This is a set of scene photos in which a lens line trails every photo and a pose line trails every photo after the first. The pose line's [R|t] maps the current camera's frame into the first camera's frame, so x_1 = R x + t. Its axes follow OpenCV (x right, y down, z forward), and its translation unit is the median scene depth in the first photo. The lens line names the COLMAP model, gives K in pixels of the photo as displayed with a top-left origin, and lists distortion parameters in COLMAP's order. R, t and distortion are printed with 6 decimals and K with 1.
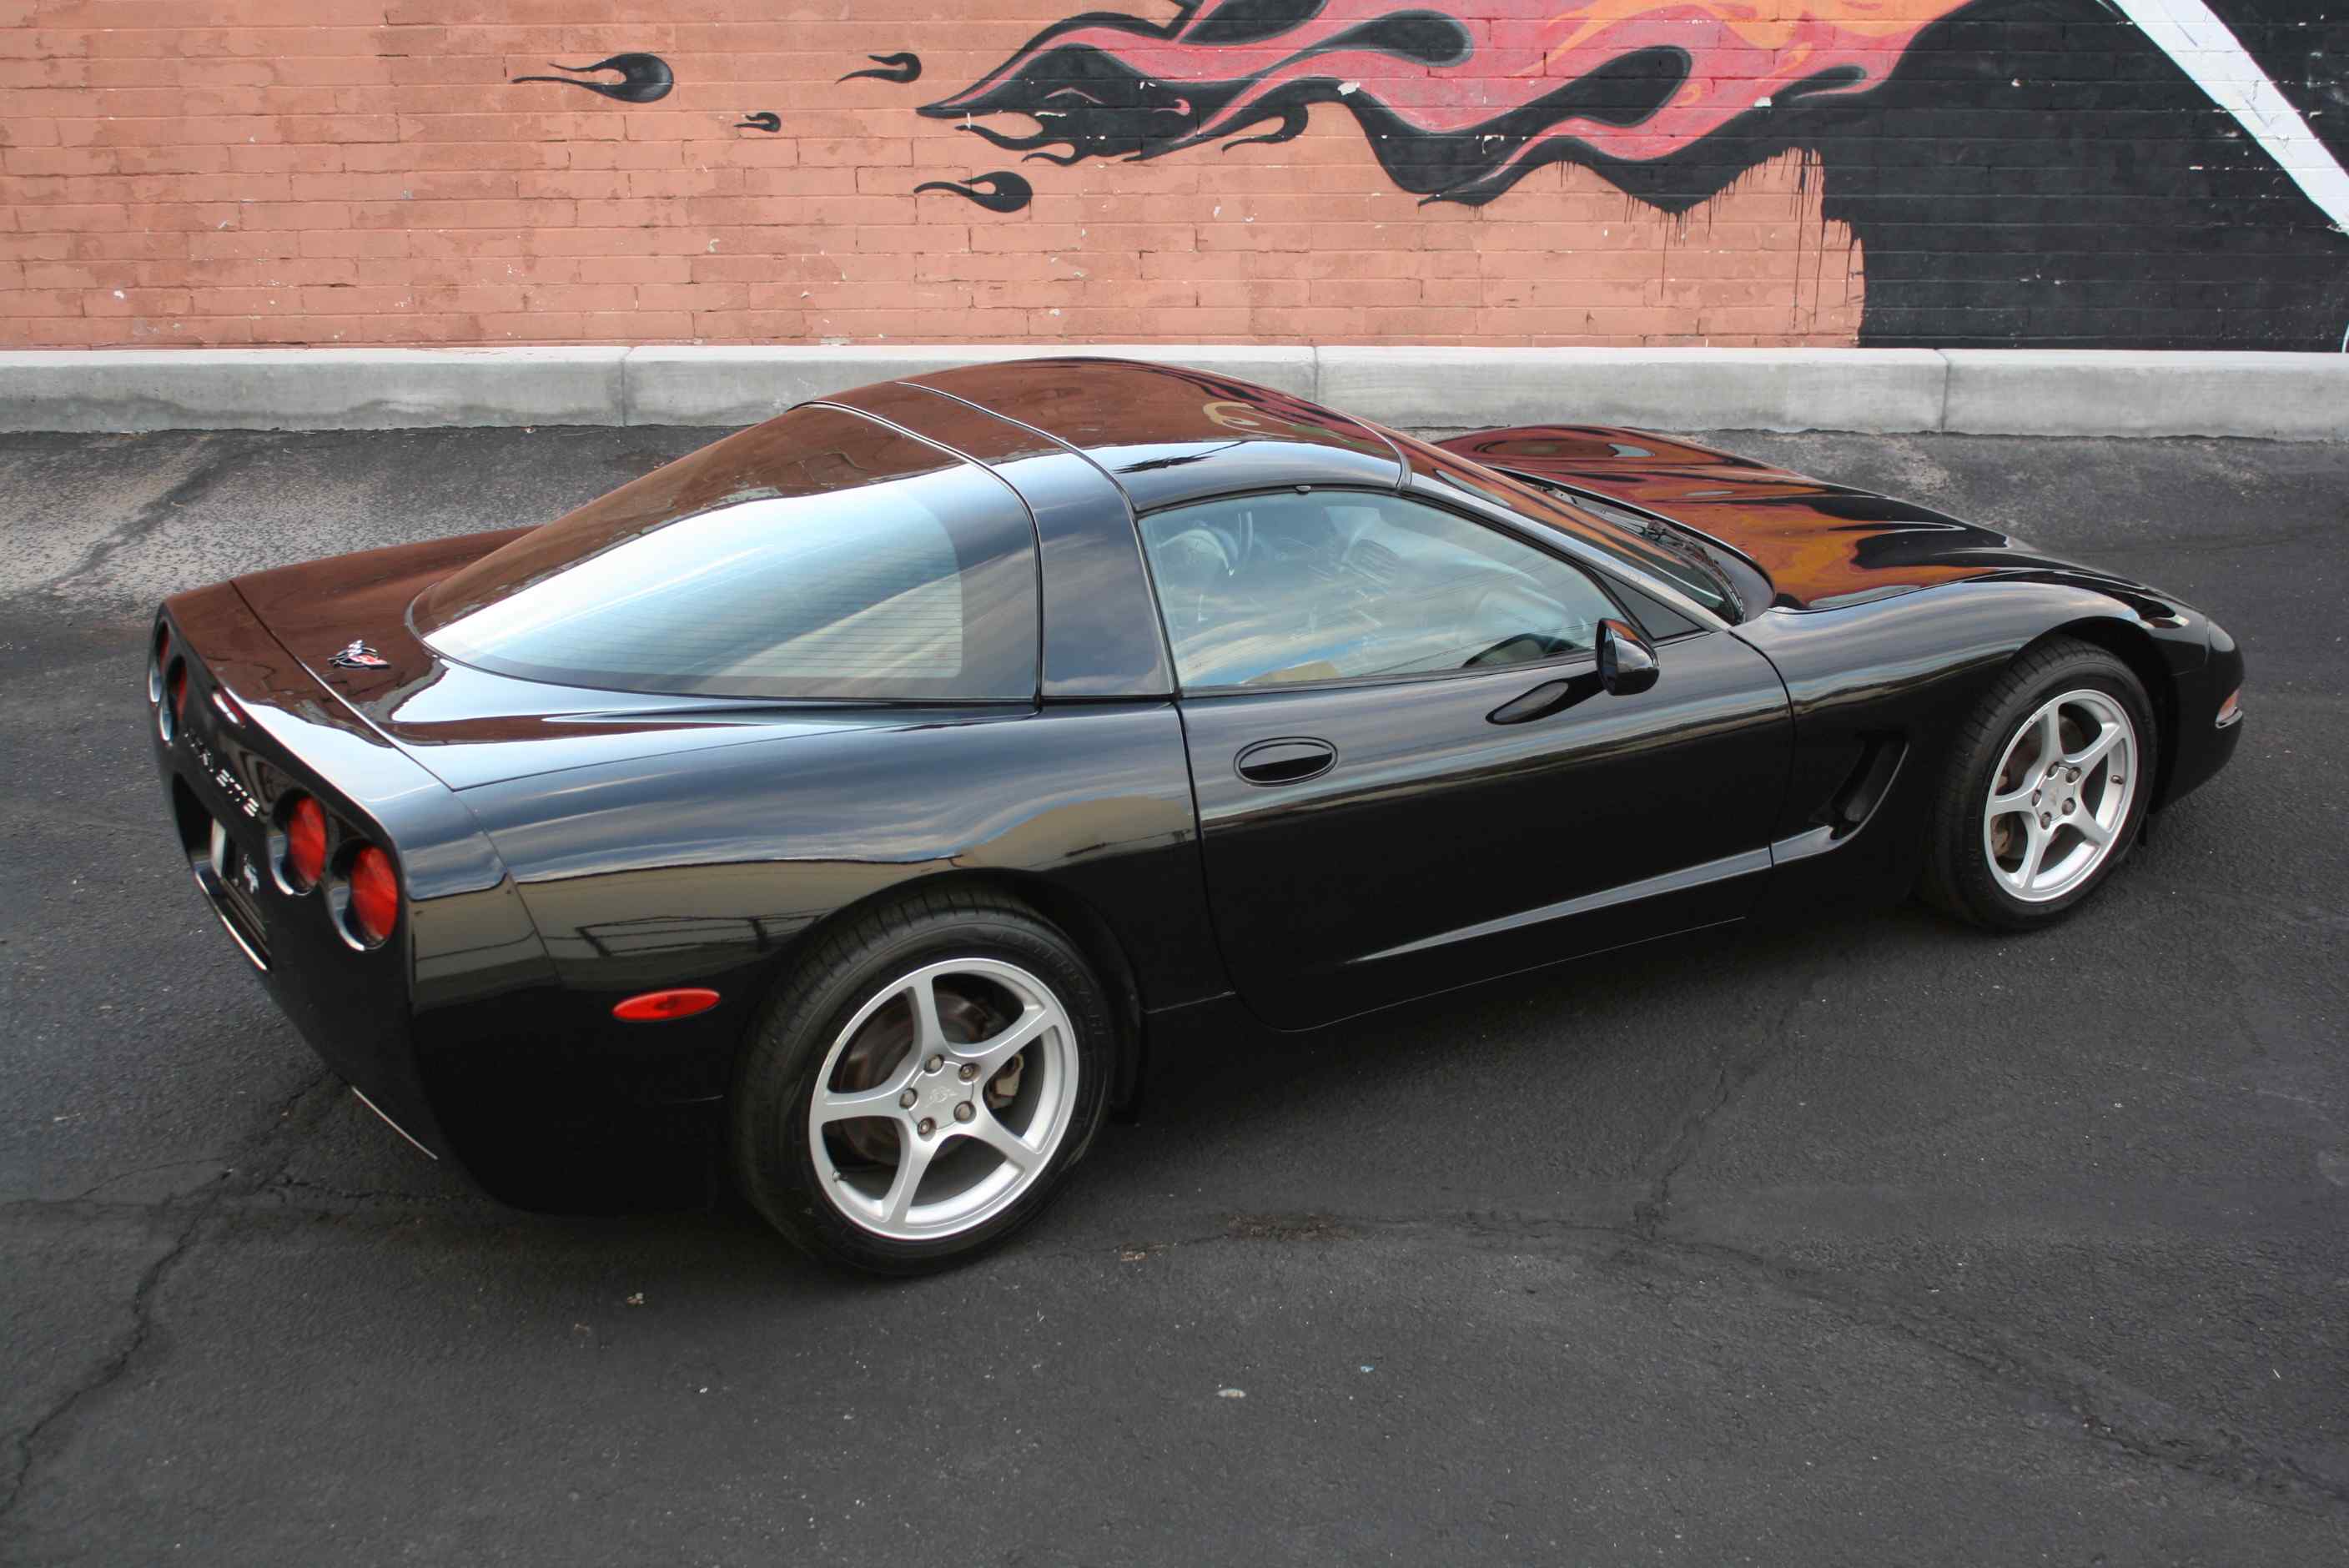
lens RADIAL K [[2832.6, 0, 1187.5], [0, 2832.6, 788.1], [0, 0, 1]] dist [-0.102887, 0.170143]
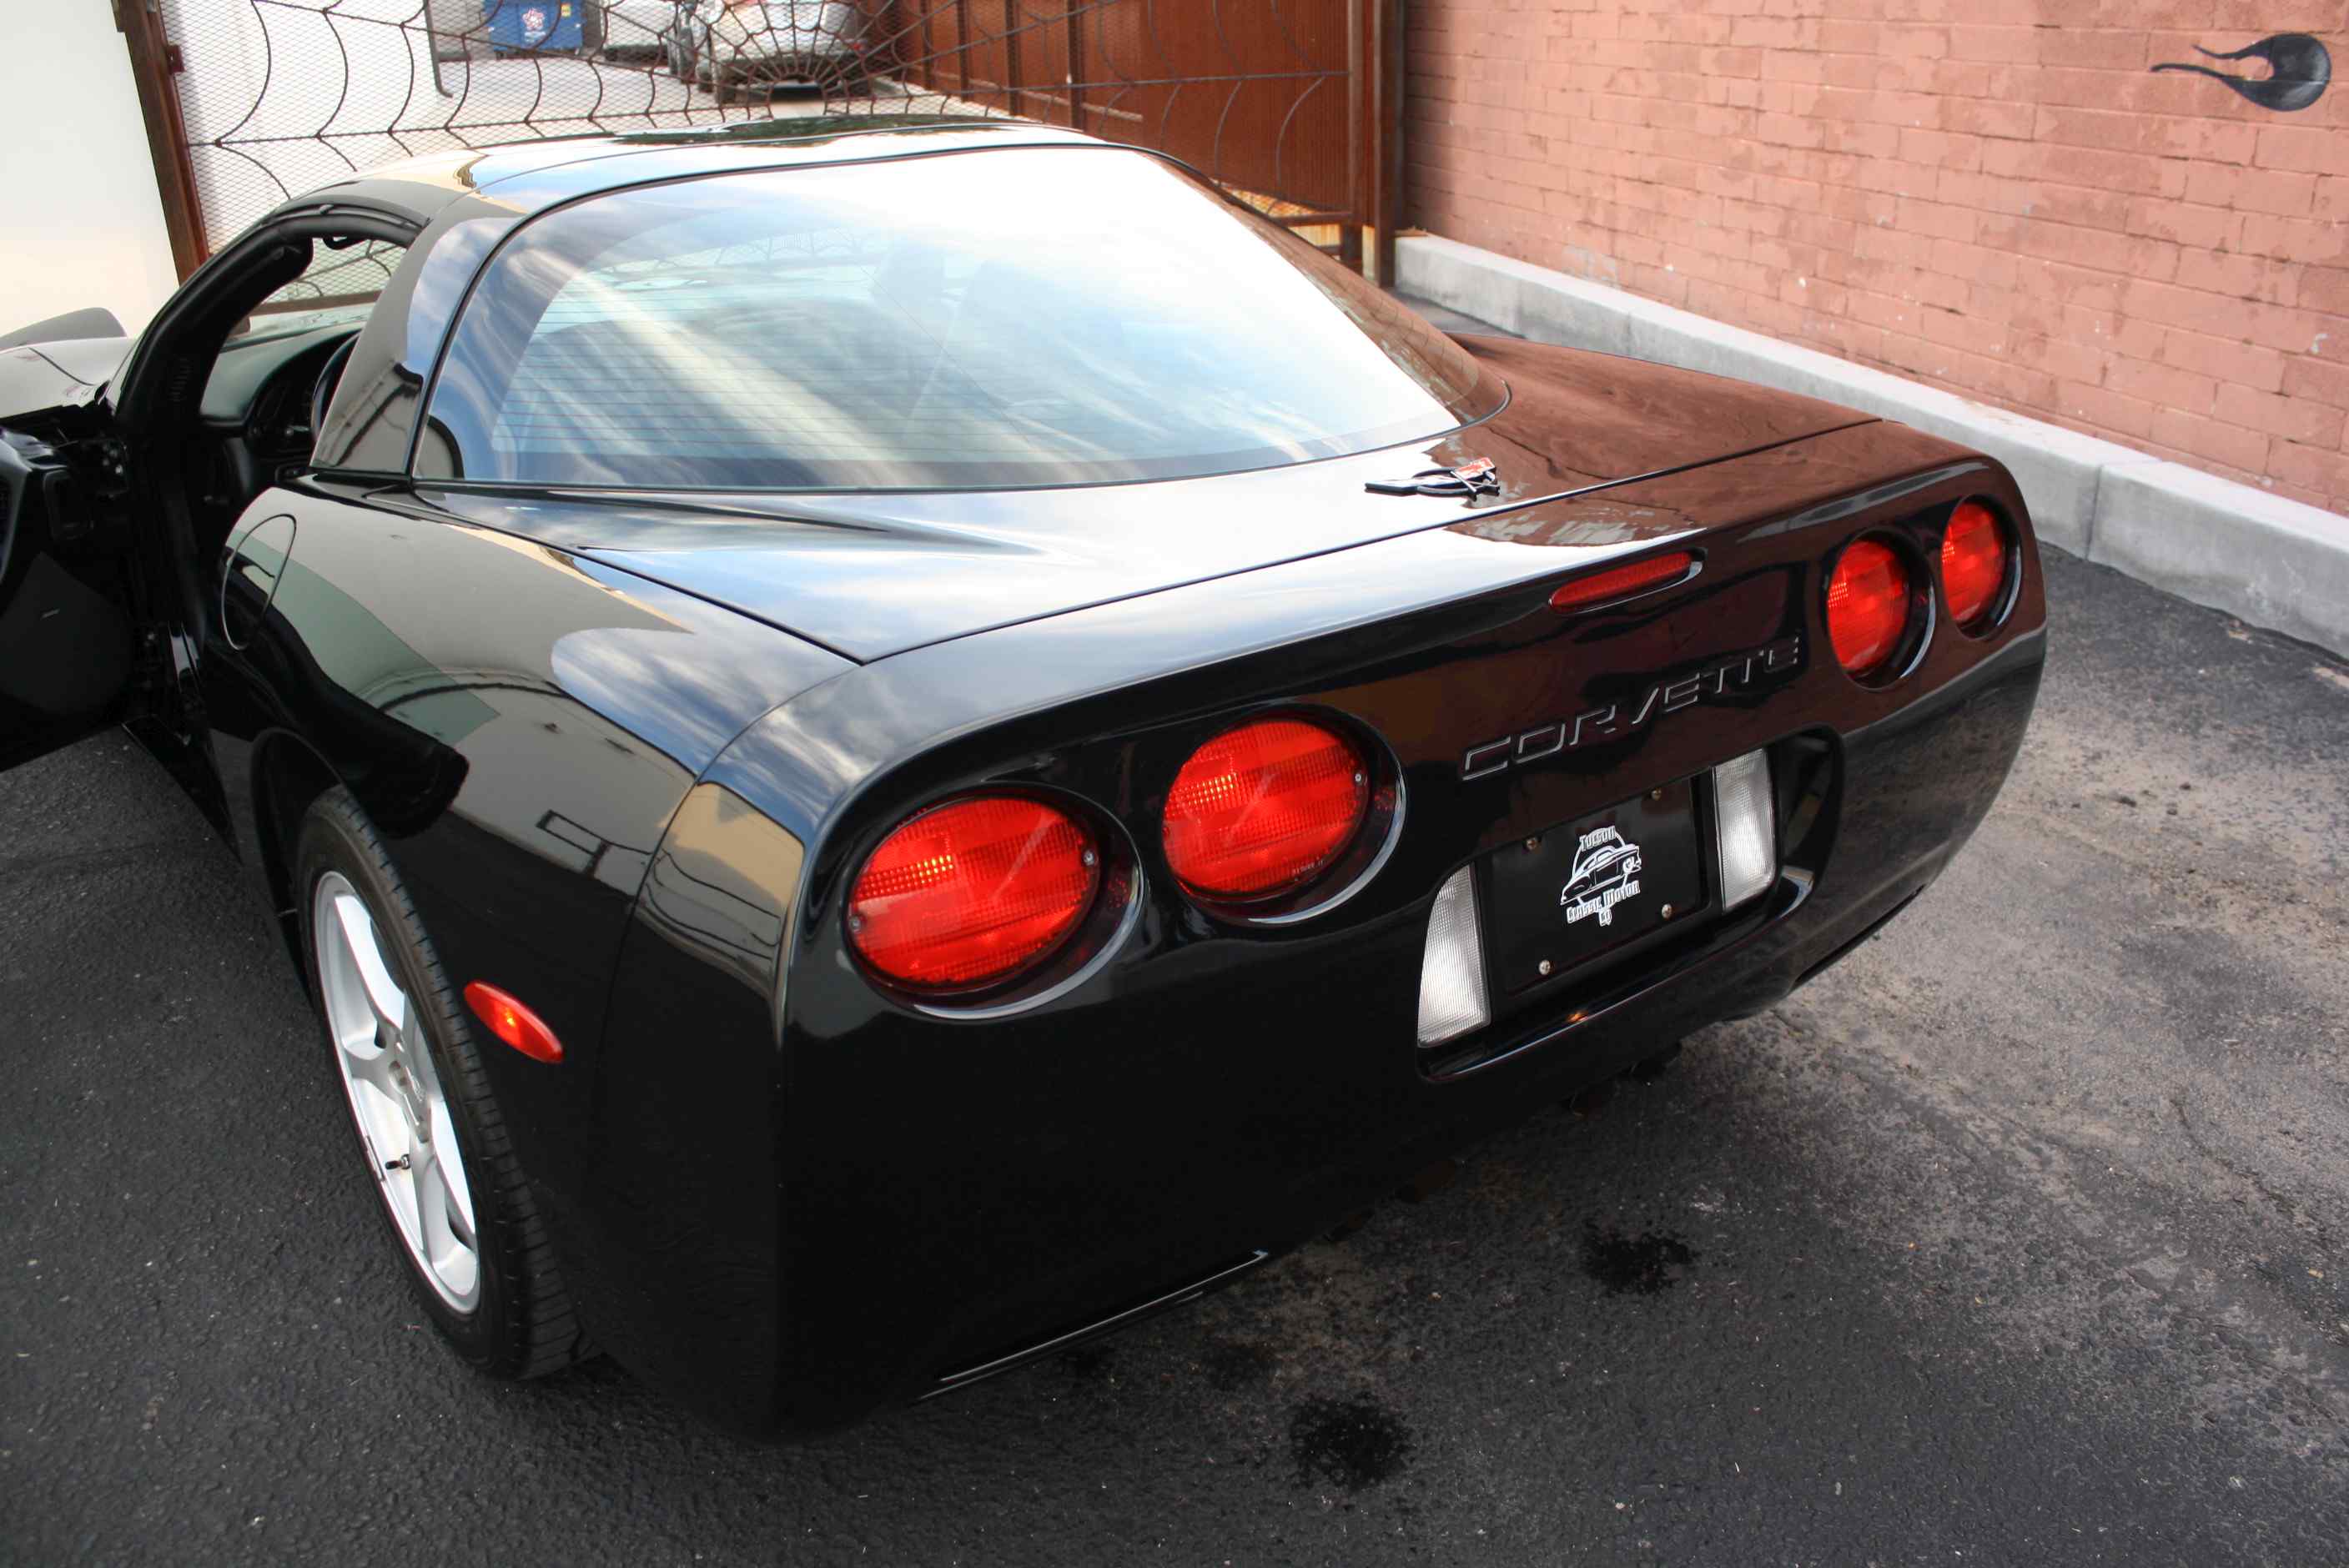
lens RADIAL K [[1979.8, 0, 1187.6], [0, 1979.8, 791.7], [0, 0, 1]] dist [-0.165995, 0.147338]
pose [[0.277044, 0.366141, -0.888362, 0.192229], [-0.342870, 0.901356, 0.264569, -0.126864], [0.897600, 0.231296, 0.375254, 0.631462]]
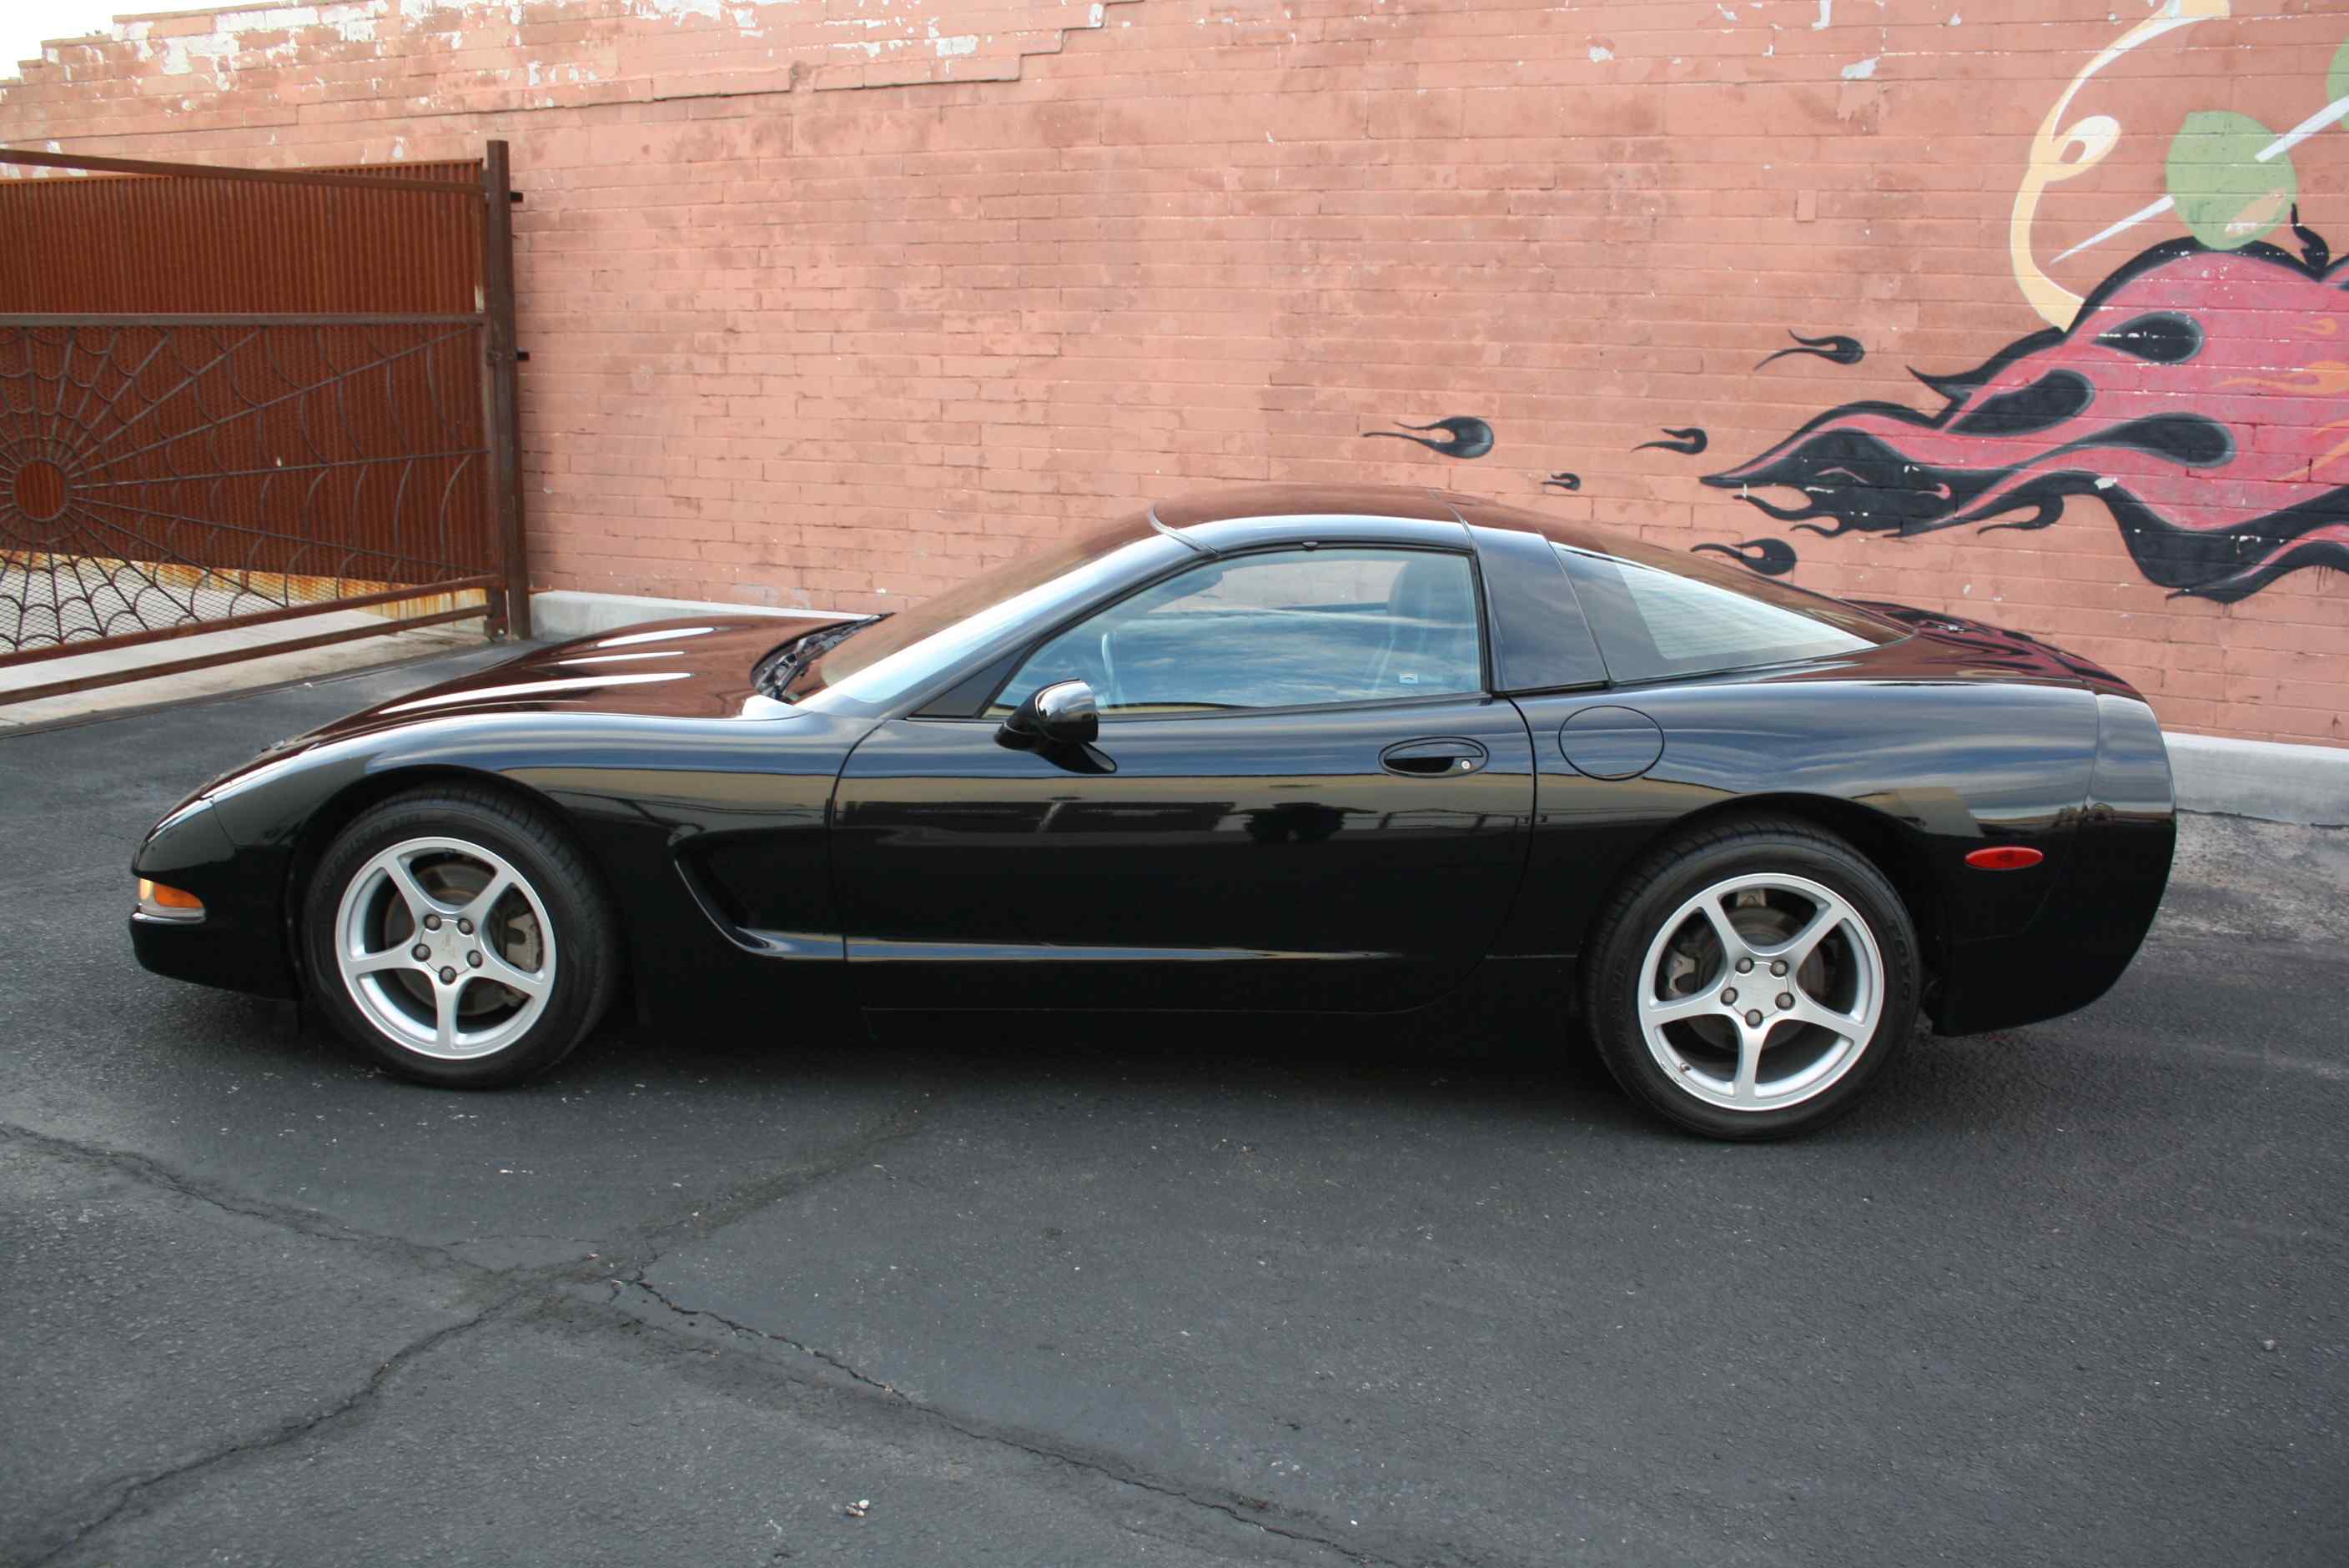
lens RADIAL K [[1979.8, 0, 1187.6], [0, 1979.8, 791.7], [0, 0, 1]] dist [-0.165995, 0.147338]
pose [[0.911936, 0.108204, -0.395808, 0.039702], [-0.172206, 0.976469, -0.129818, 0.018322], [0.372447, 0.186546, 0.909111, 0.235336]]
